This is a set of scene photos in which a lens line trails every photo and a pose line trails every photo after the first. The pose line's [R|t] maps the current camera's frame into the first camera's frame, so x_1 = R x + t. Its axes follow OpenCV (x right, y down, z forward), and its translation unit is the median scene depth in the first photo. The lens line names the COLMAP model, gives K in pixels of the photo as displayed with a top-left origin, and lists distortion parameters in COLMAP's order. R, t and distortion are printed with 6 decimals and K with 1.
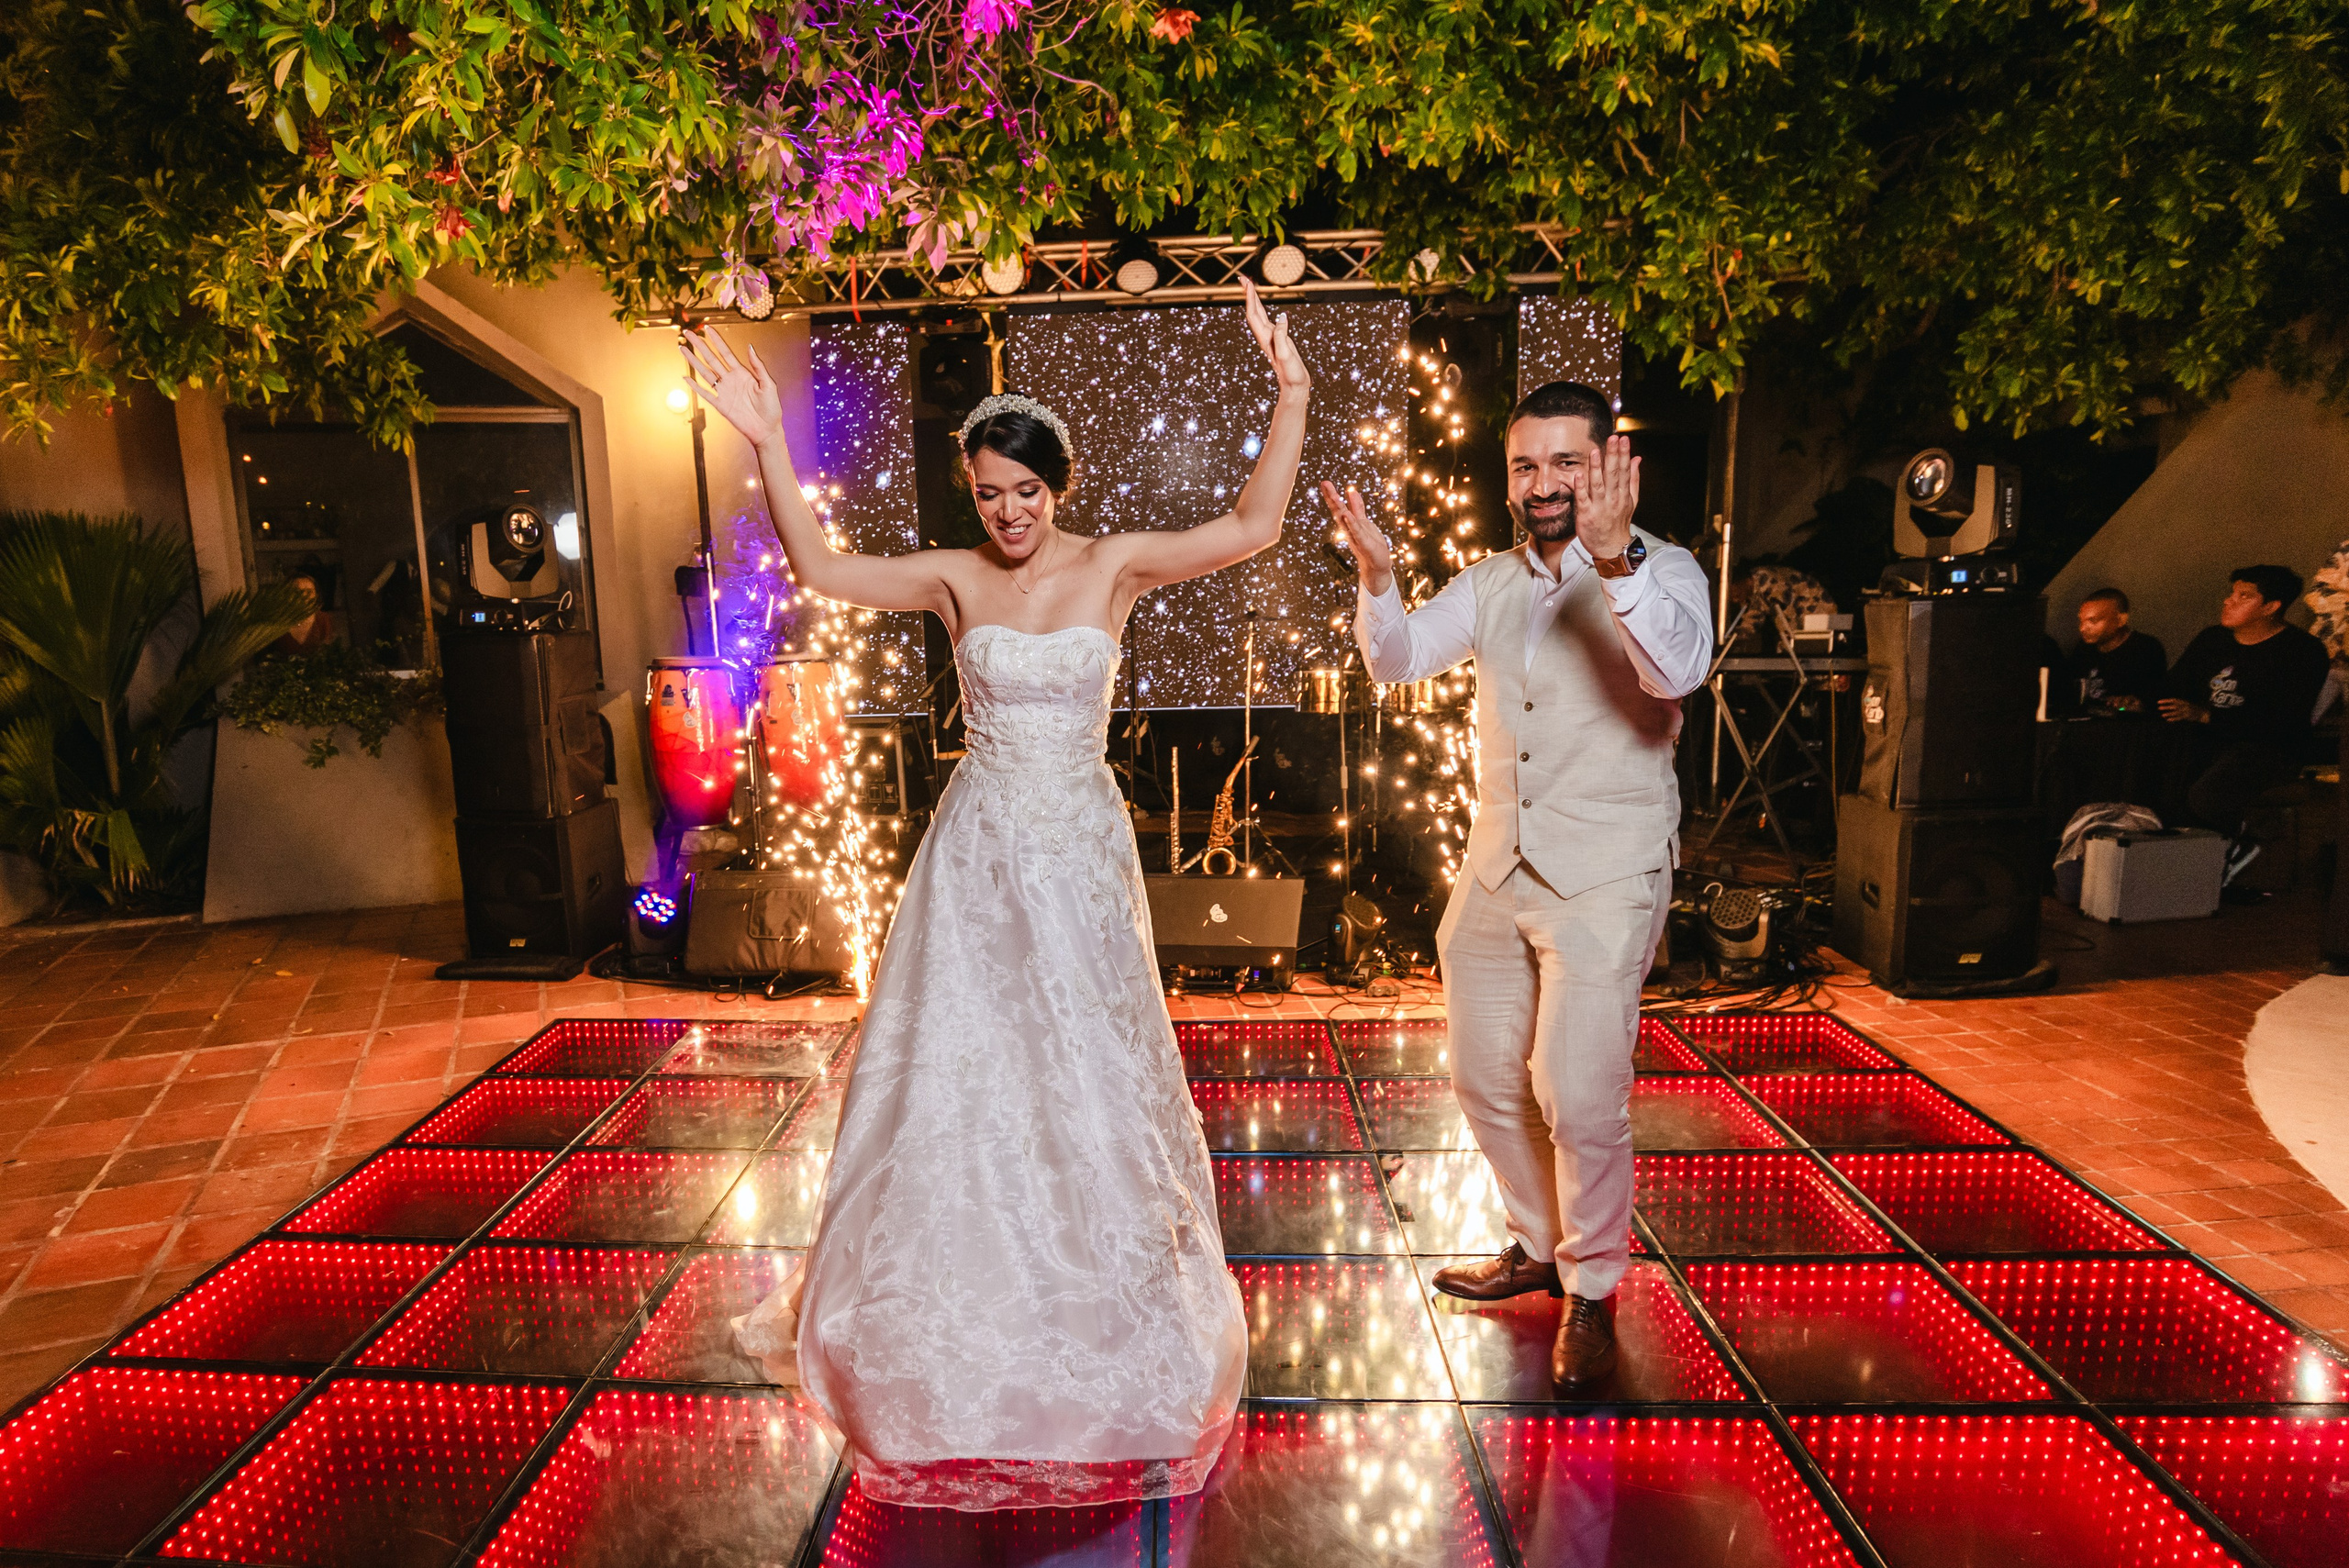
lens RADIAL K [[1332.1, 0, 1059.5], [0, 1332.1, 858.7], [0, 0, 1]] dist [-0.050192, 0.021677]
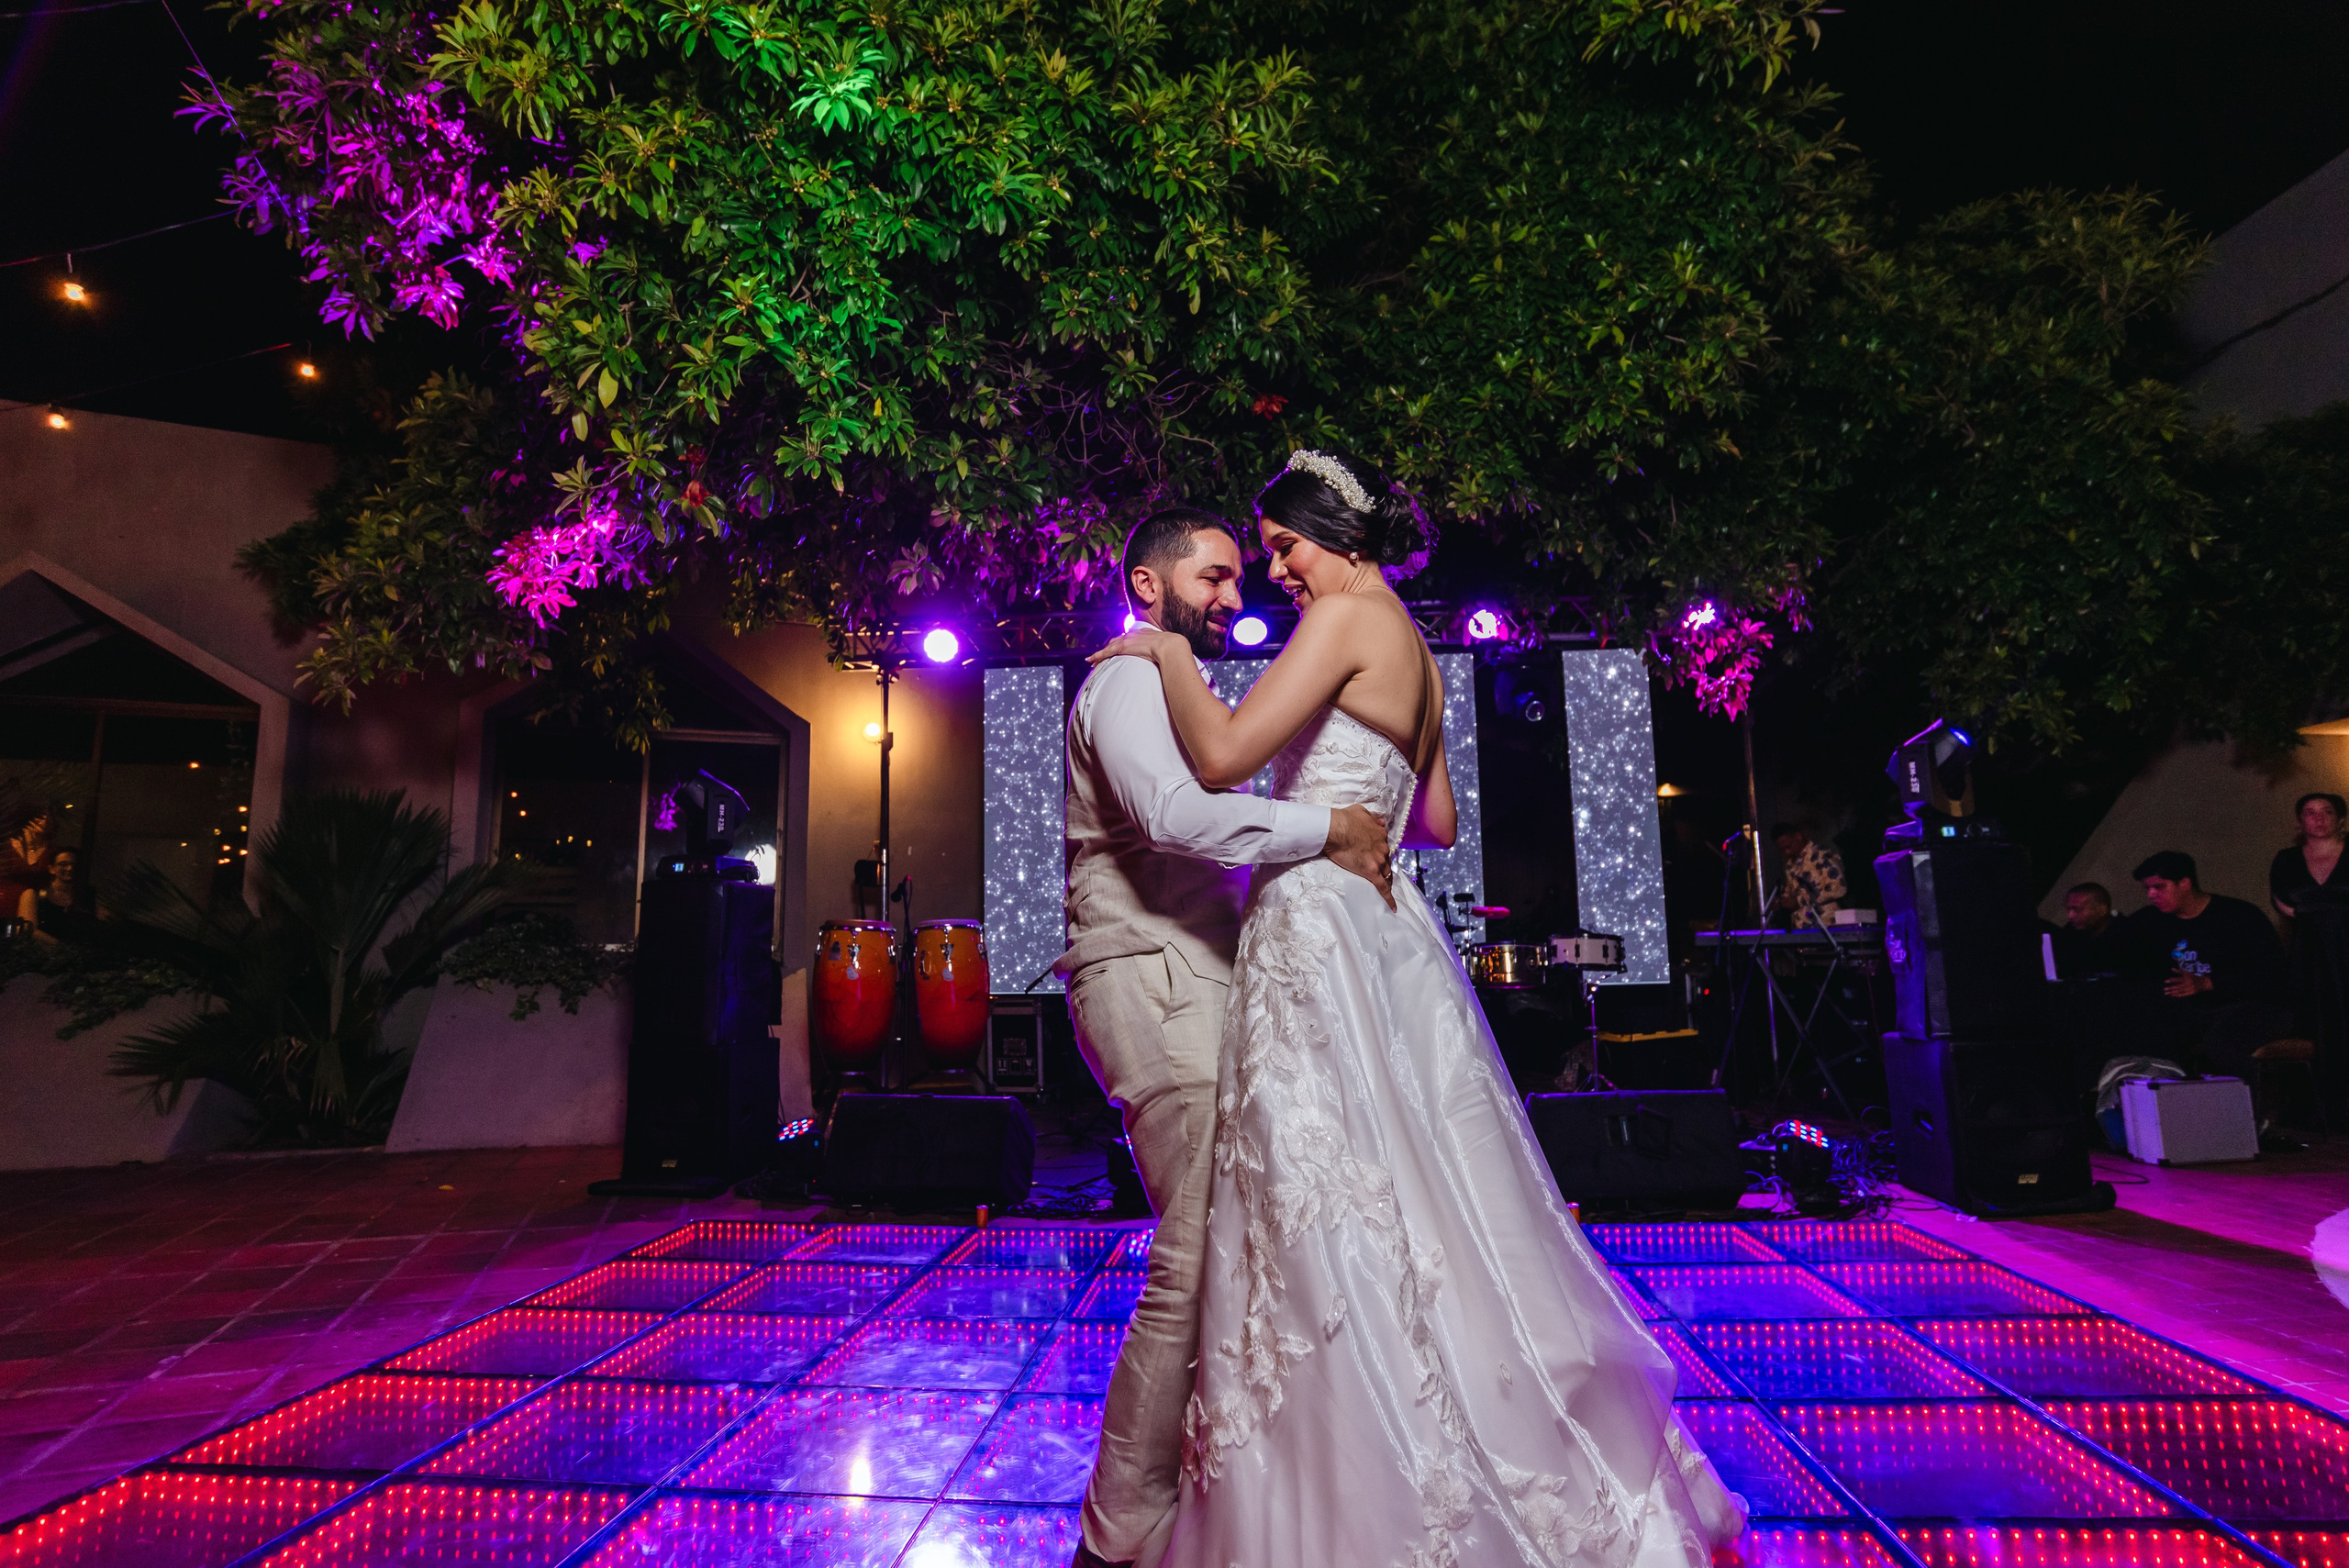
lens RADIAL K [[1175.9, 0, 1191.5], [0, 1175.9, 799.0], [0, 0, 1]] dist [-0.057930, 0.026346]
pose [[0.999860, 0.013995, -0.009150, 0.022922], [-0.016230, 0.943876, -0.329901, 0.105518], [0.004020, 0.330004, 0.943971, 0.018877]]
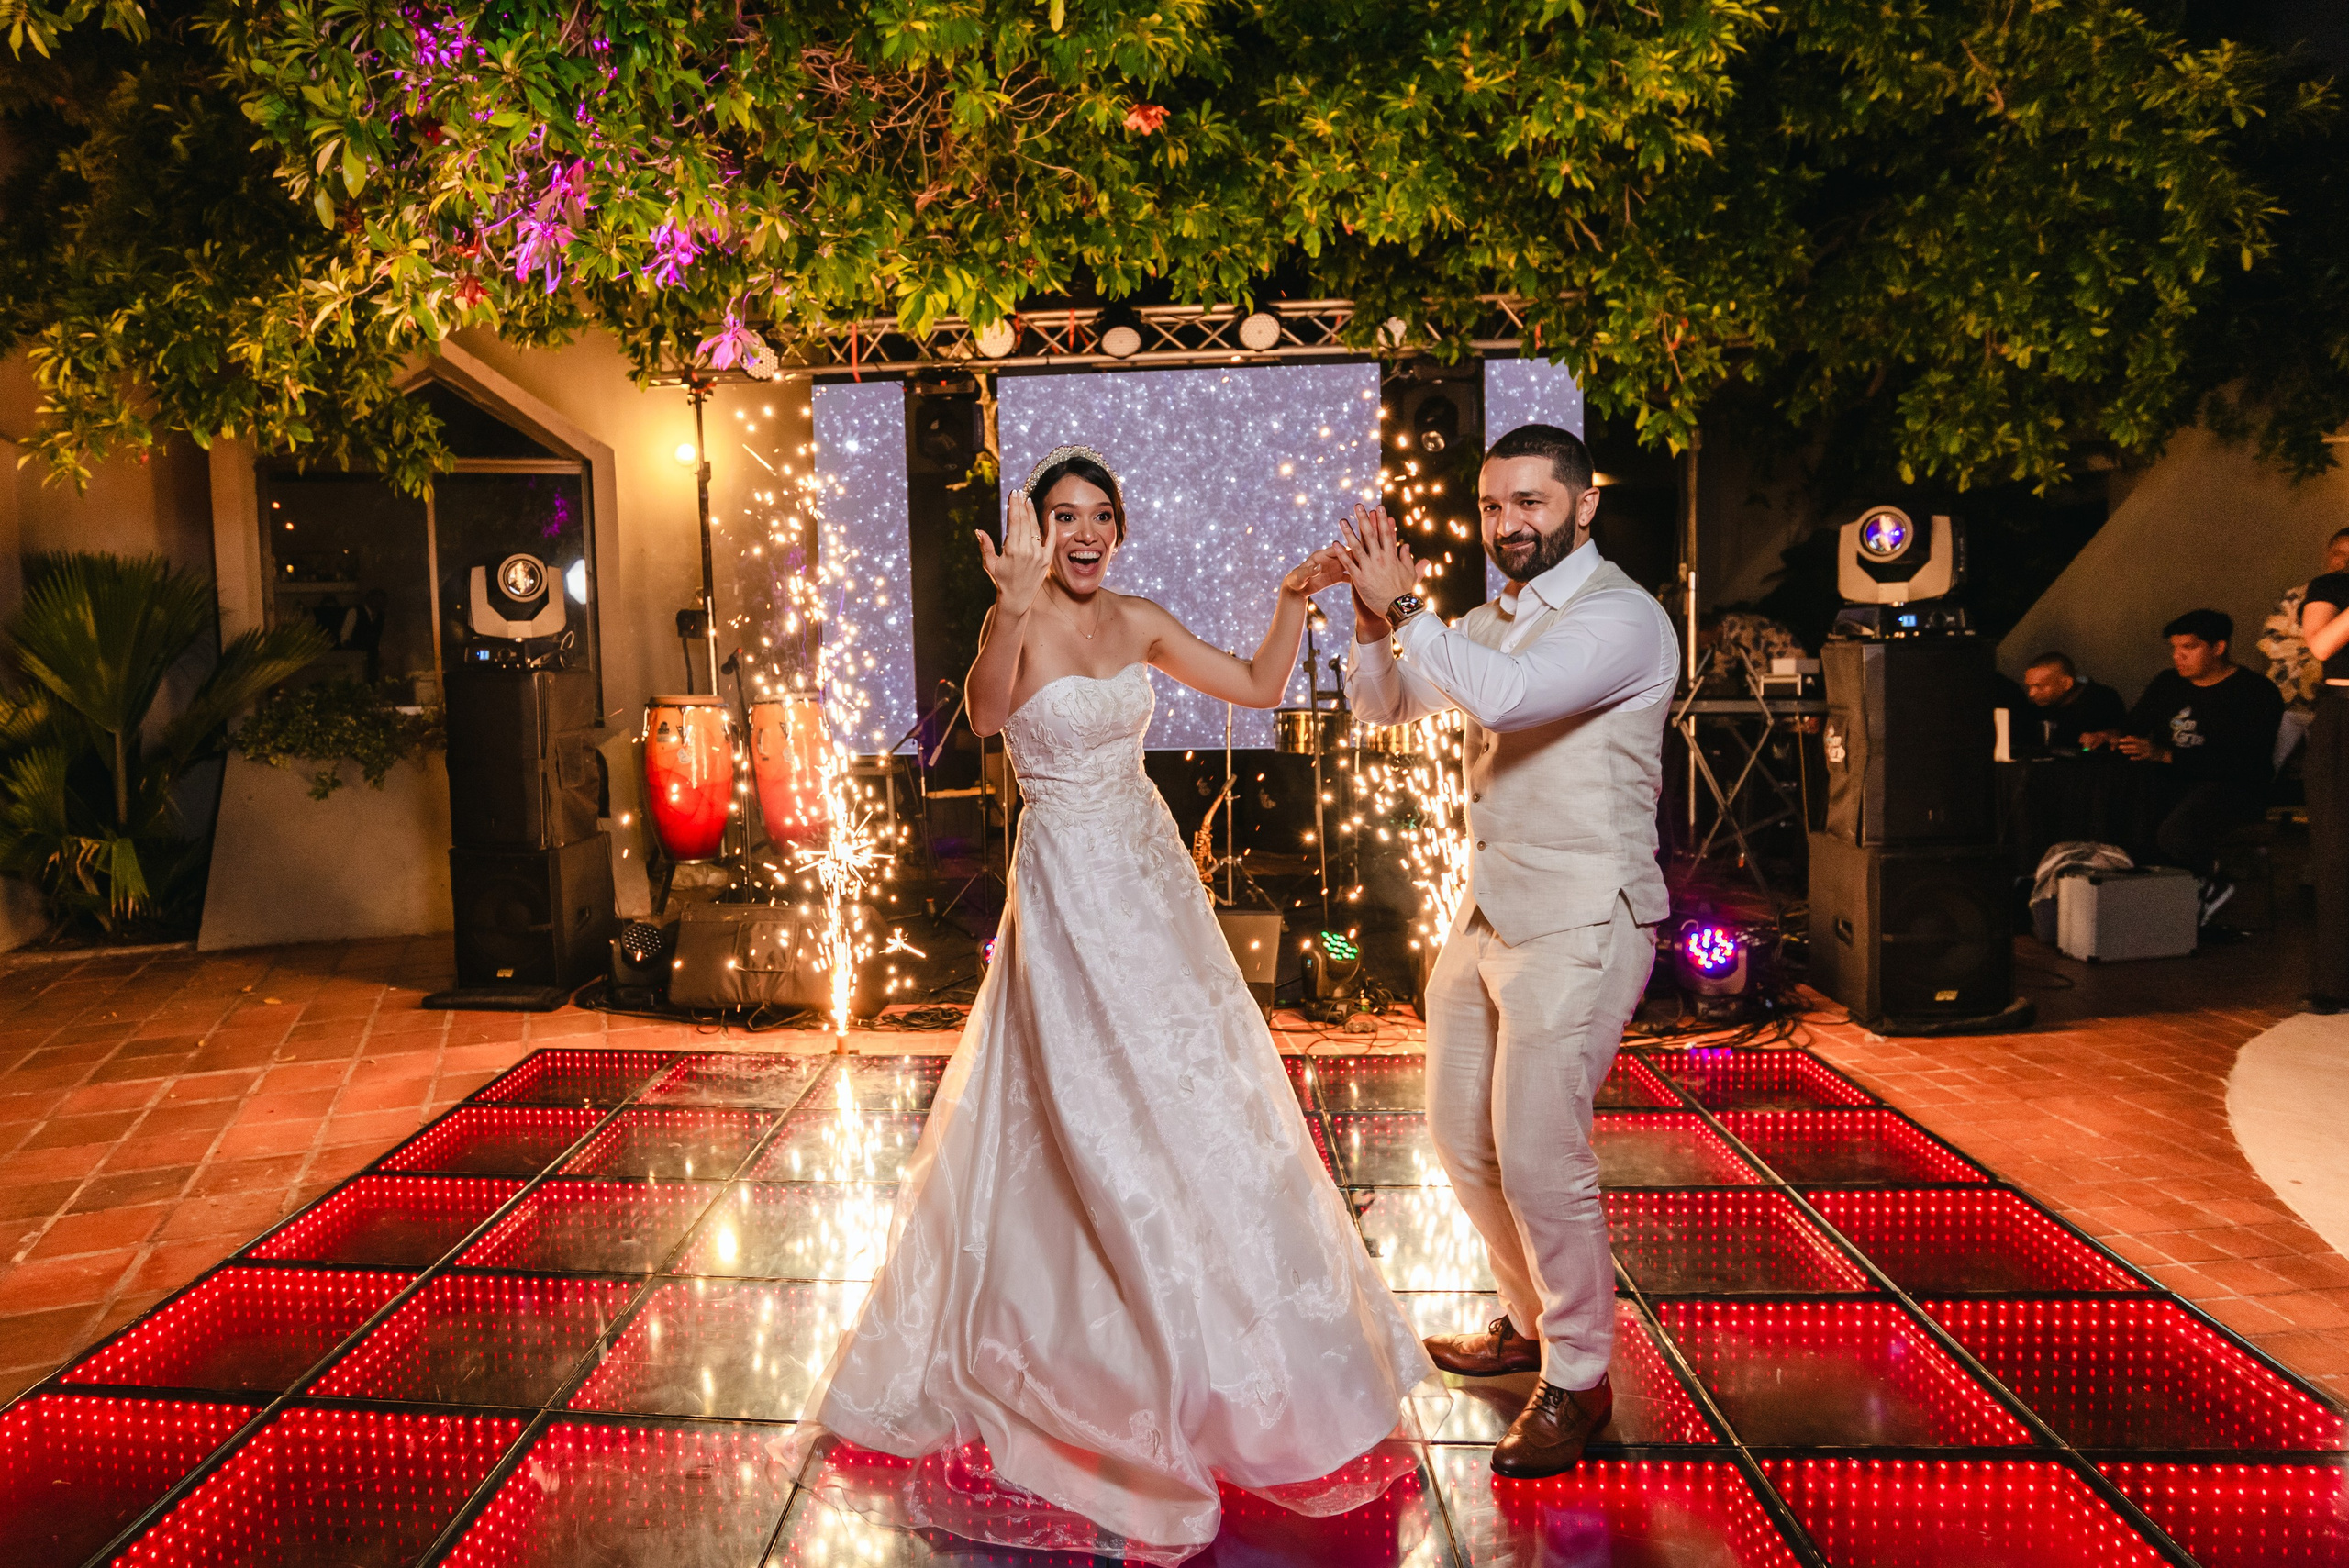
lens RADIAL K [[1319.8, 0, 1048.9], [0, 1319.8, 742.1], [0, 0, 1]] dist [-0.050691, 0.022738]
pose [[0.999959, 0.005355, -0.007240, 0.014969], [-0.006182, 0.992828, -0.119389, 0.006147], [0.006549, 0.119429, 0.992821, -0.013506]]
